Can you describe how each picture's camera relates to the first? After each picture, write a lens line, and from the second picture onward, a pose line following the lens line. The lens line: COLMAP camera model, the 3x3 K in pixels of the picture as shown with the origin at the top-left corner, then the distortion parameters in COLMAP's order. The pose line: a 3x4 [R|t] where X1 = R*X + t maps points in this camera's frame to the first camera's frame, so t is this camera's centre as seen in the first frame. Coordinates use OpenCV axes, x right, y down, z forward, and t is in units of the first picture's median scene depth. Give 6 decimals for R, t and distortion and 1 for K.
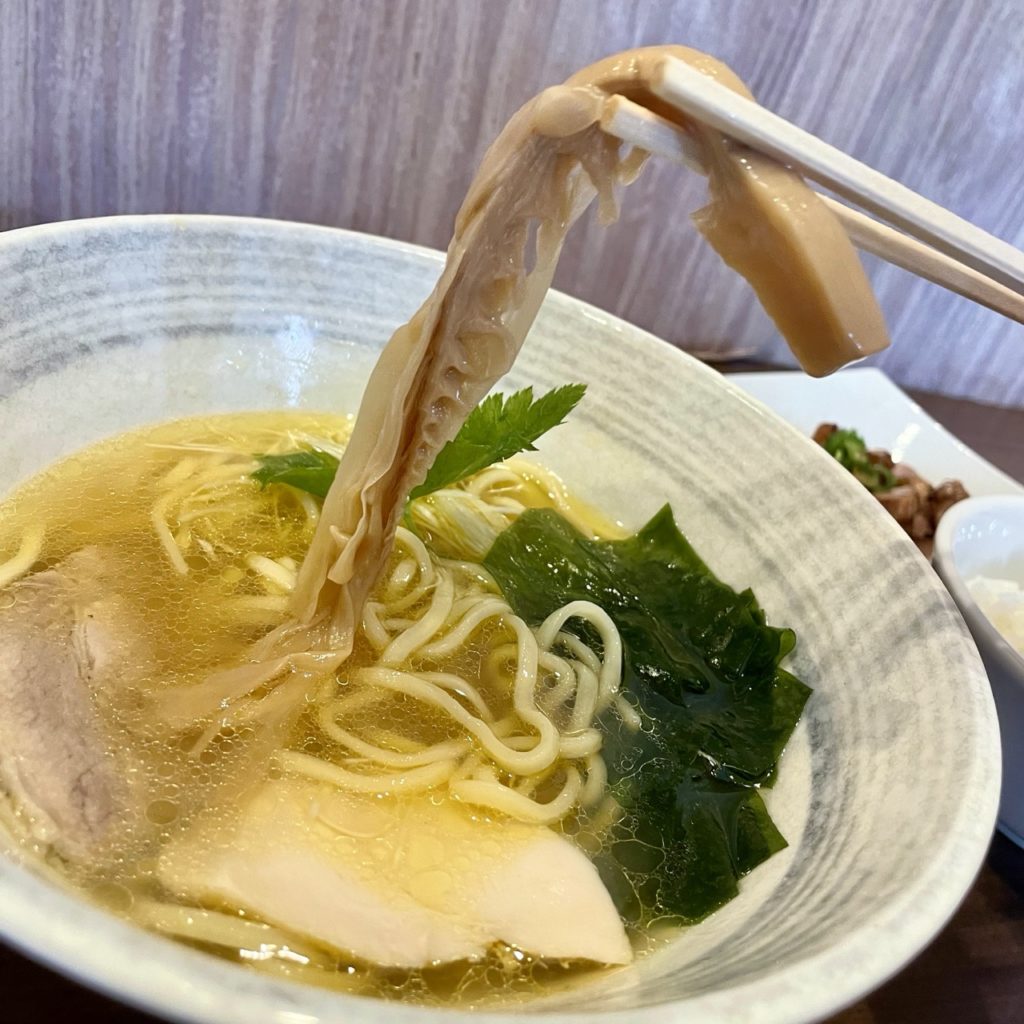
lens RADIAL K [[1066.0, 0, 506.6], [0, 1066.0, 499.7], [0, 0, 1]] dist [0.109605, -0.211010]
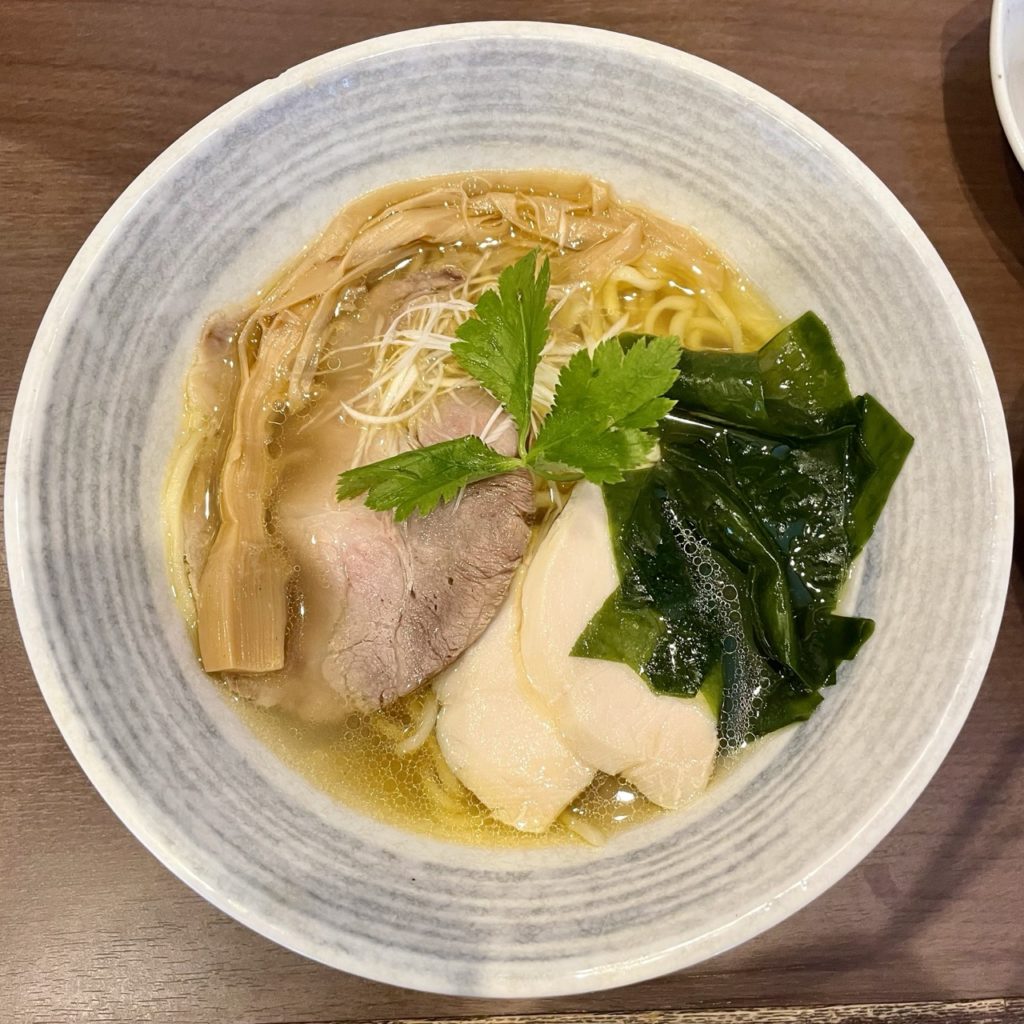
lens RADIAL K [[1038.2, 0, 512.0], [0, 1038.2, 512.0], [0, 0, 1]] dist [0.082399, -0.191160]
pose [[0.935407, 0.151366, -0.319535, 0.252353], [0.101702, 0.750350, 0.653170, -0.594424], [0.338631, -0.643477, 0.686488, 0.149813]]
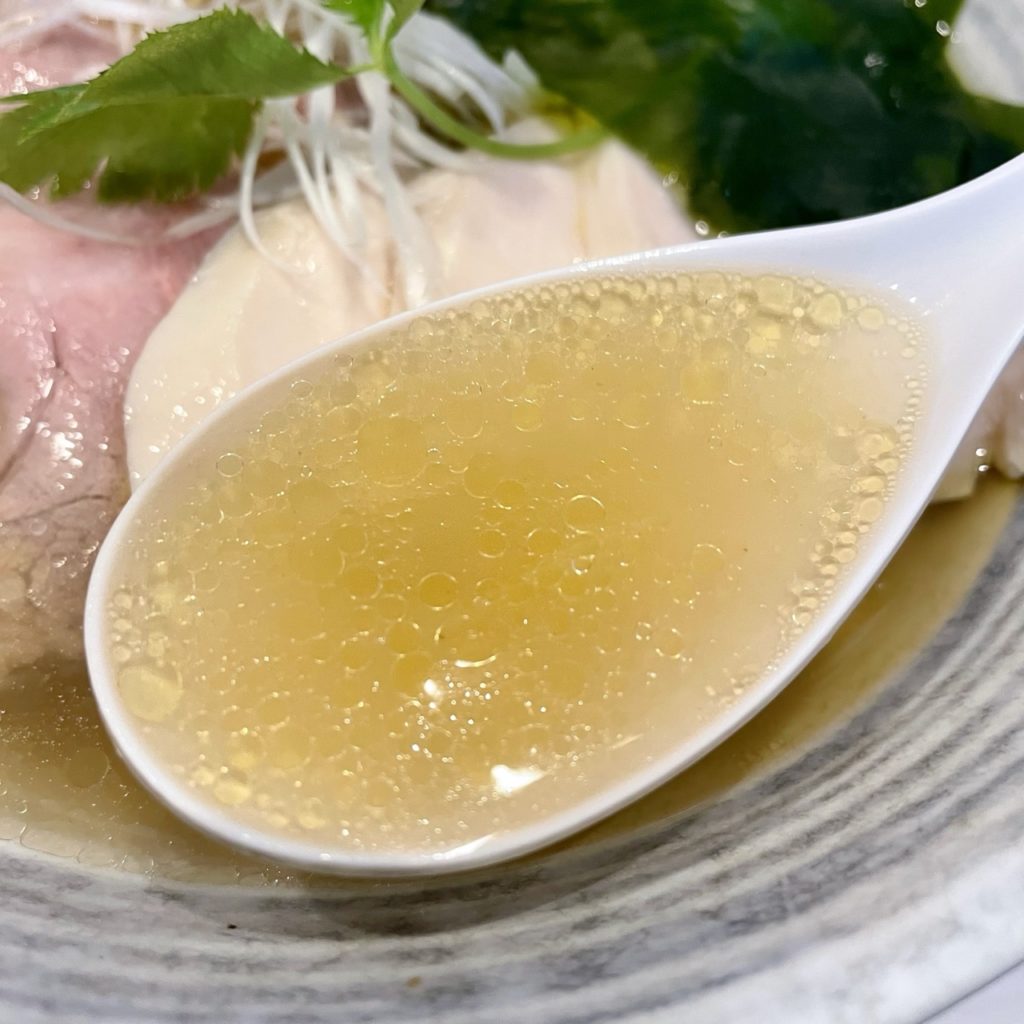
lens RADIAL K [[1118.7, 0, 513.4], [0, 1118.7, 480.5], [0, 0, 1]] dist [0.073599, -0.267051]
pose [[0.978544, -0.078173, -0.190631, 0.089695], [0.154009, 0.892129, 0.424719, -0.011650], [0.136866, -0.444965, 0.885027, 0.308235]]
